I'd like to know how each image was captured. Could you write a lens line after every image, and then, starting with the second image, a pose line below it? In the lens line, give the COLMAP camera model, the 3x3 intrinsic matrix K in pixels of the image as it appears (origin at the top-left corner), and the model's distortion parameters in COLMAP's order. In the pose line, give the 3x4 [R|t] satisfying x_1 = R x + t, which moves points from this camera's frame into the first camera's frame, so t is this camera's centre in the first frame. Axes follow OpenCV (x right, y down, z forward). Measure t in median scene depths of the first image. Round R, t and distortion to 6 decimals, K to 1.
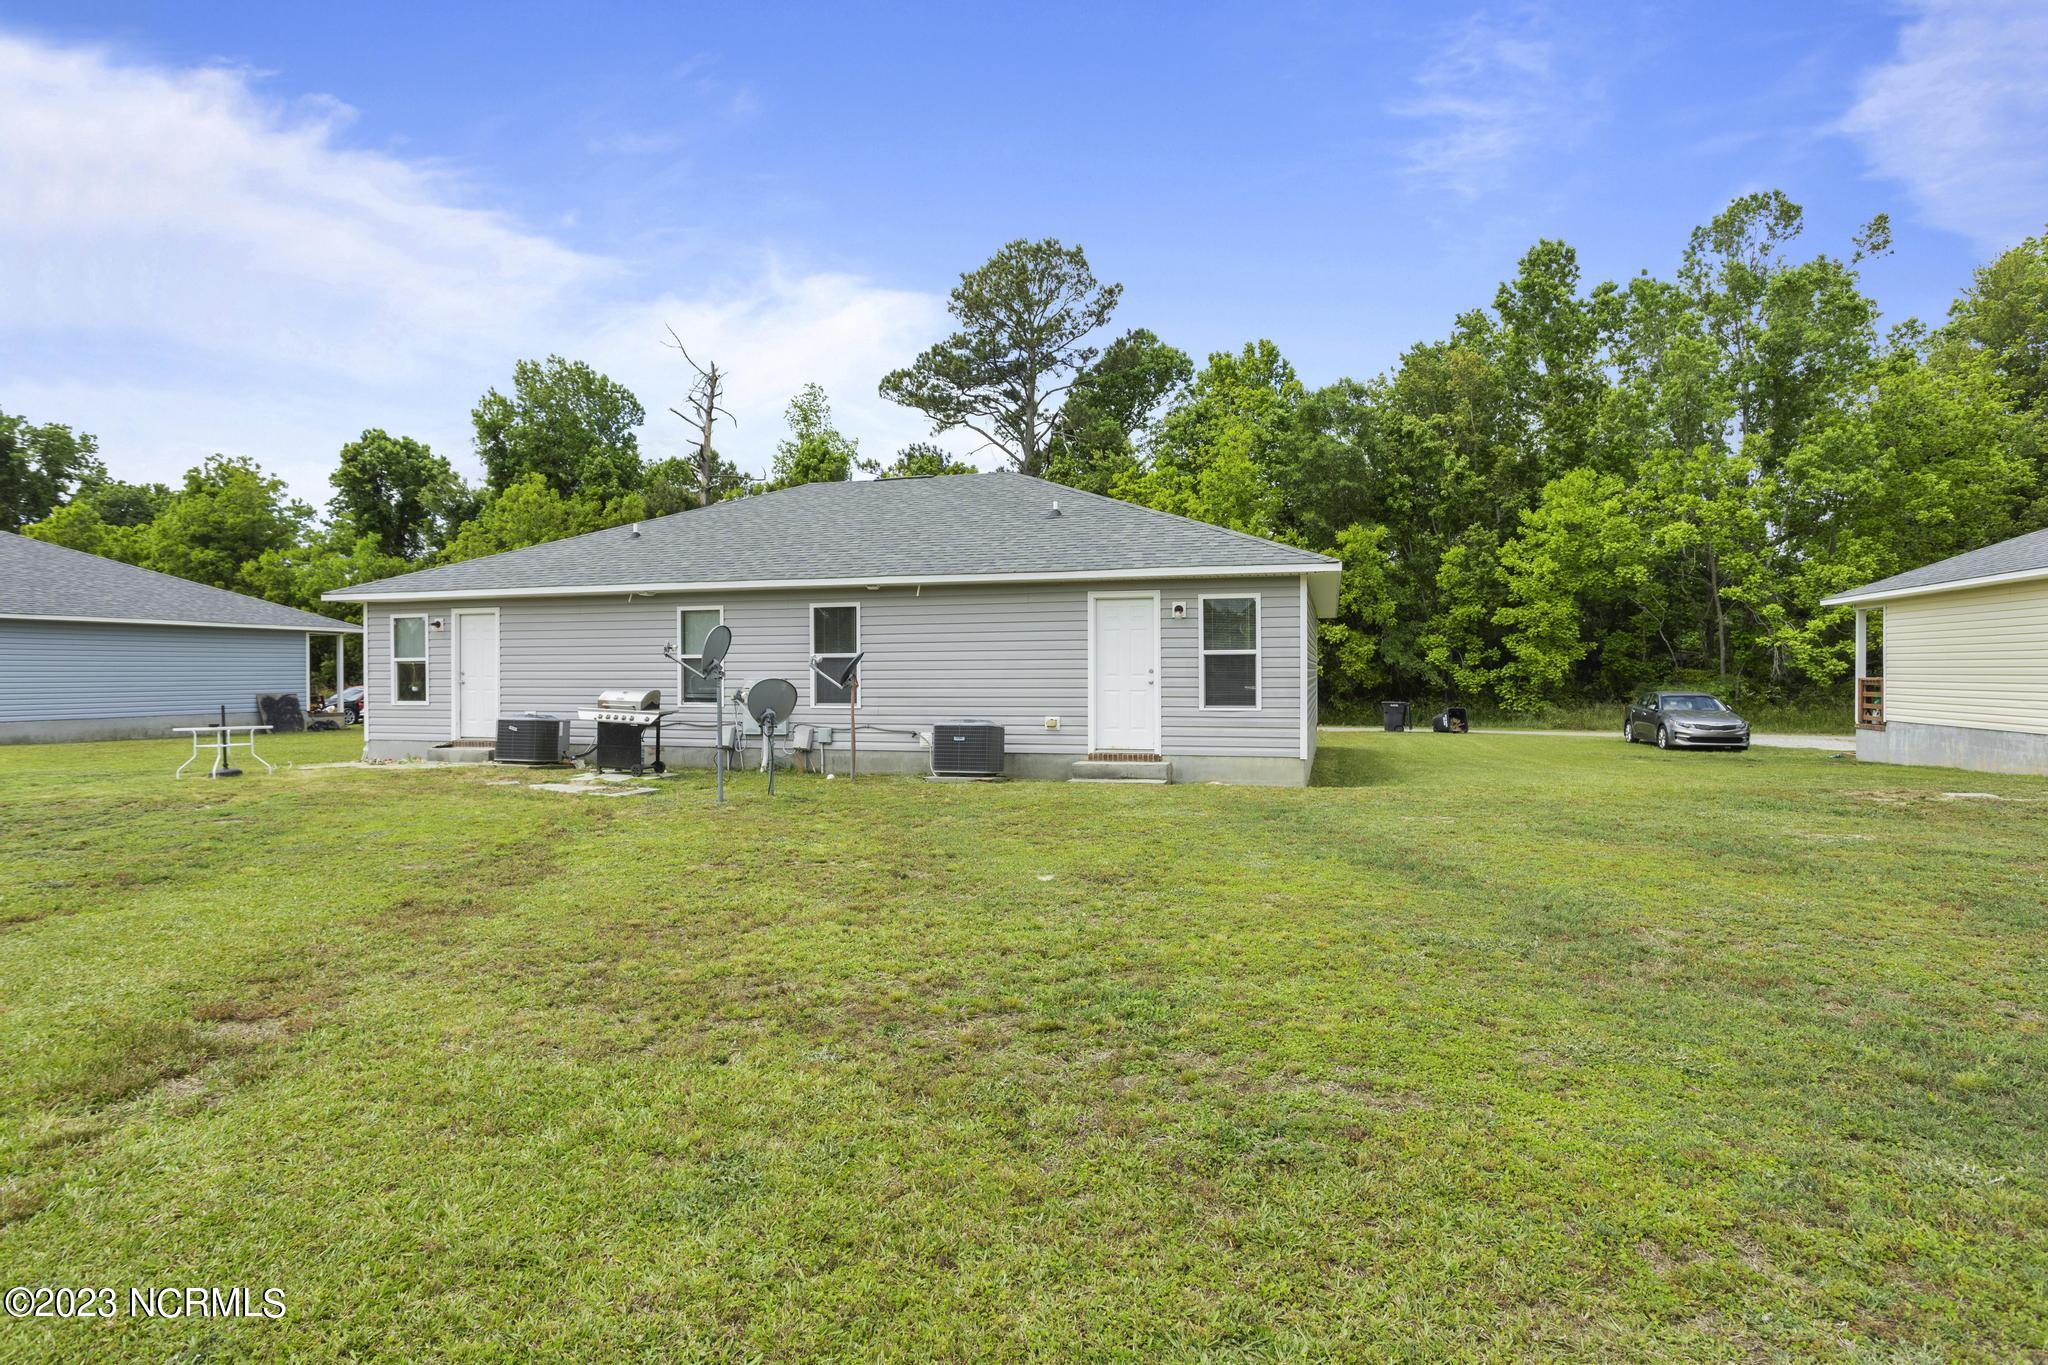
lens RADIAL K [[1121.6, 0, 1024.0], [0, 1121.6, 682.5], [0, 0, 1]] dist [-0.061843, 0.074420]
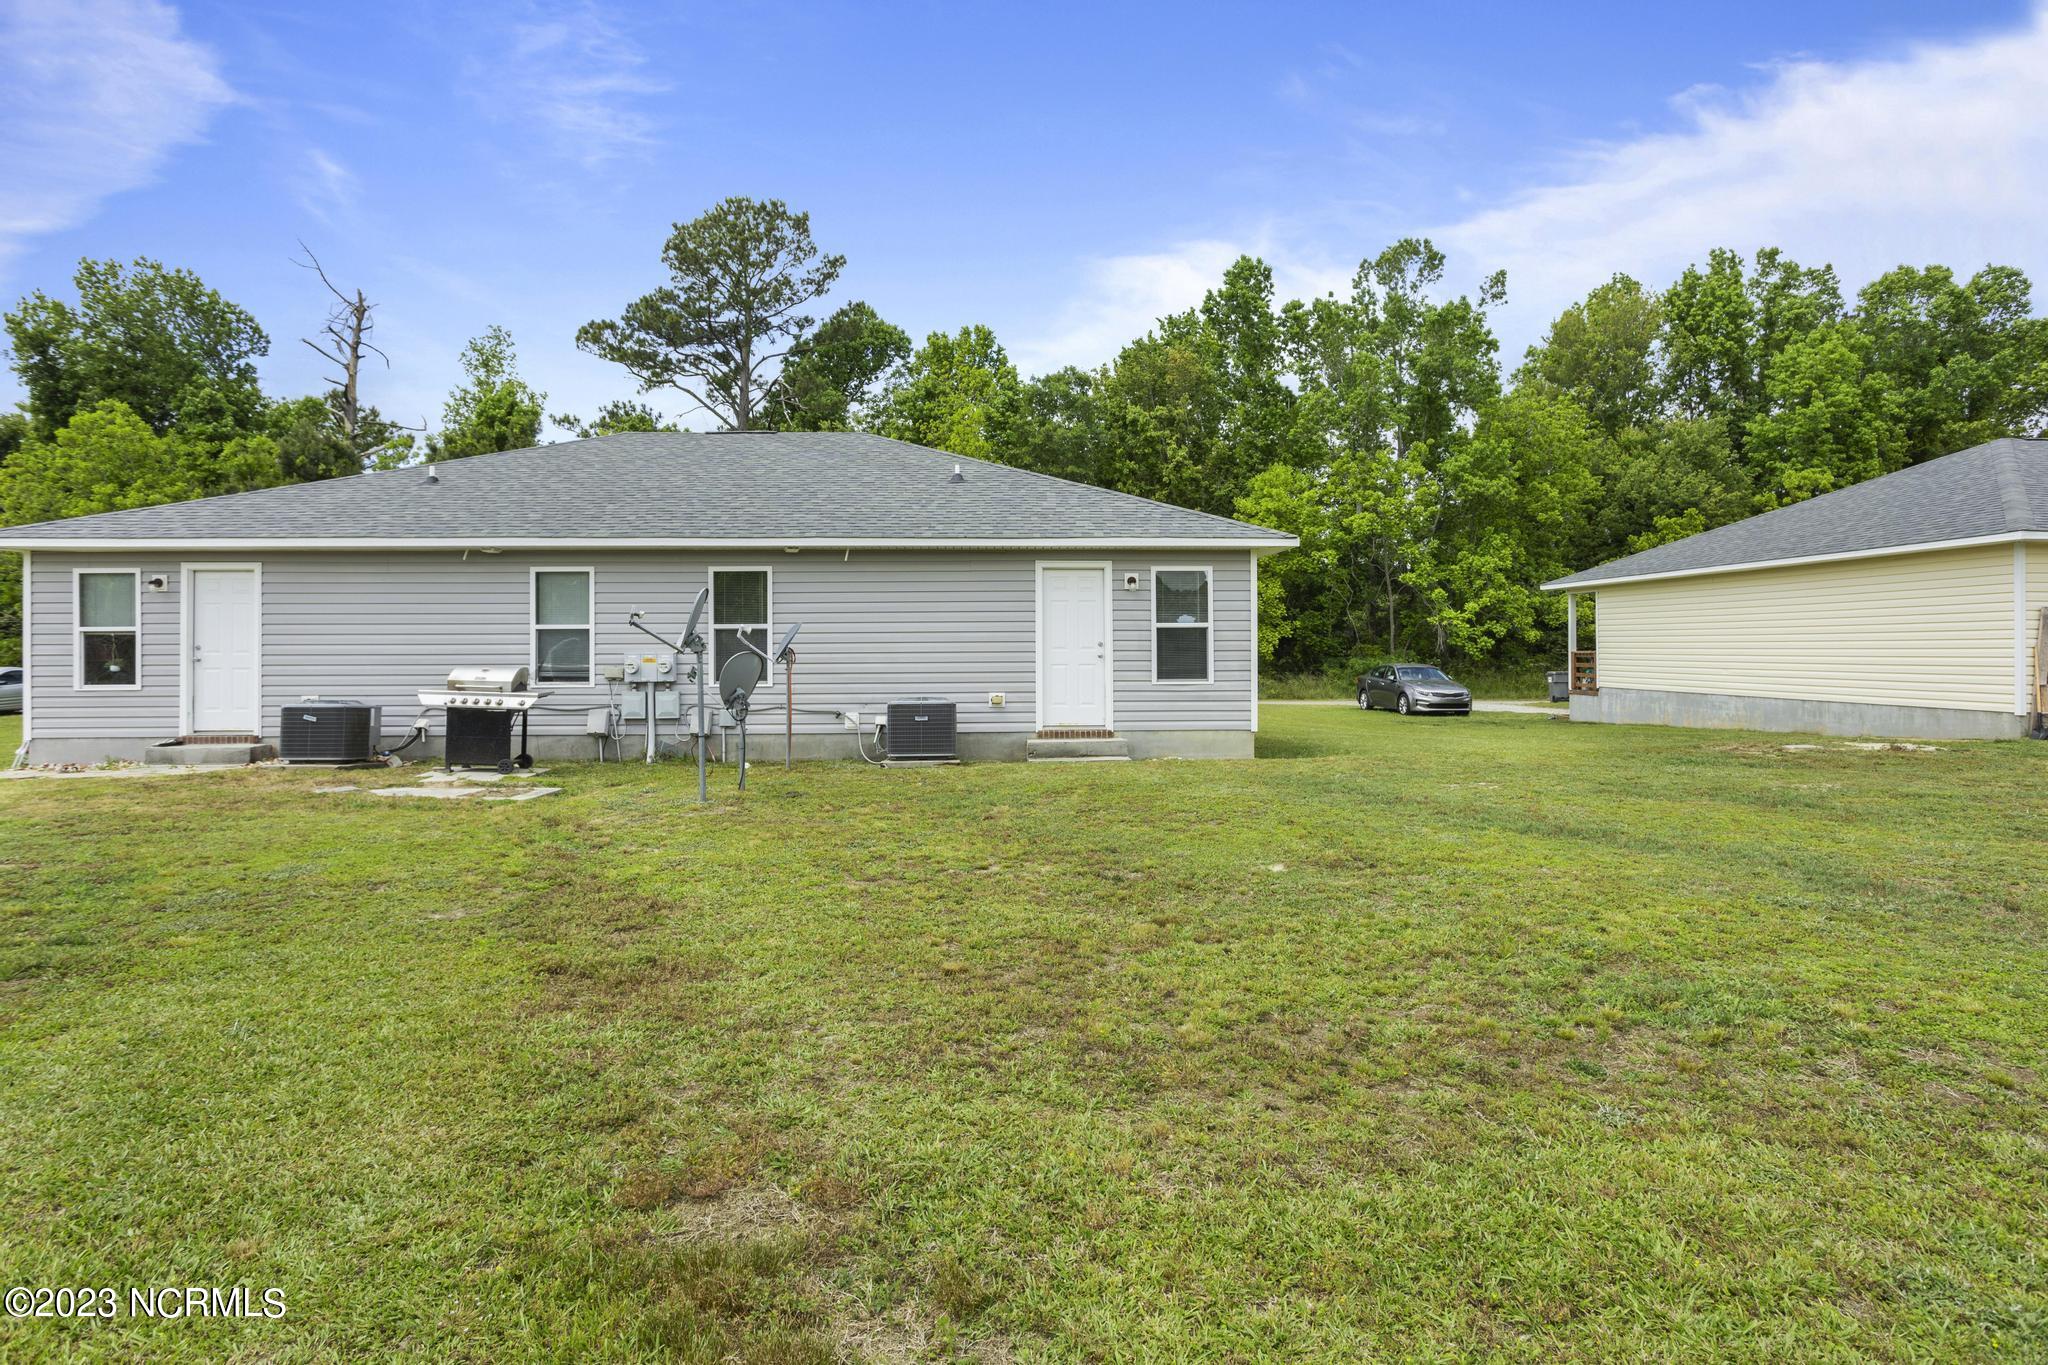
lens RADIAL K [[1101.3, 0, 1024.6], [0, 1101.3, 629.5], [0, 0, 1]] dist [-0.023958, 0.026484]
pose [[0.945360, 0.004679, 0.325993, -0.096496], [0.004024, 0.999653, -0.026019, 0.000562], [-0.326002, 0.025909, 0.945014, 0.045918]]
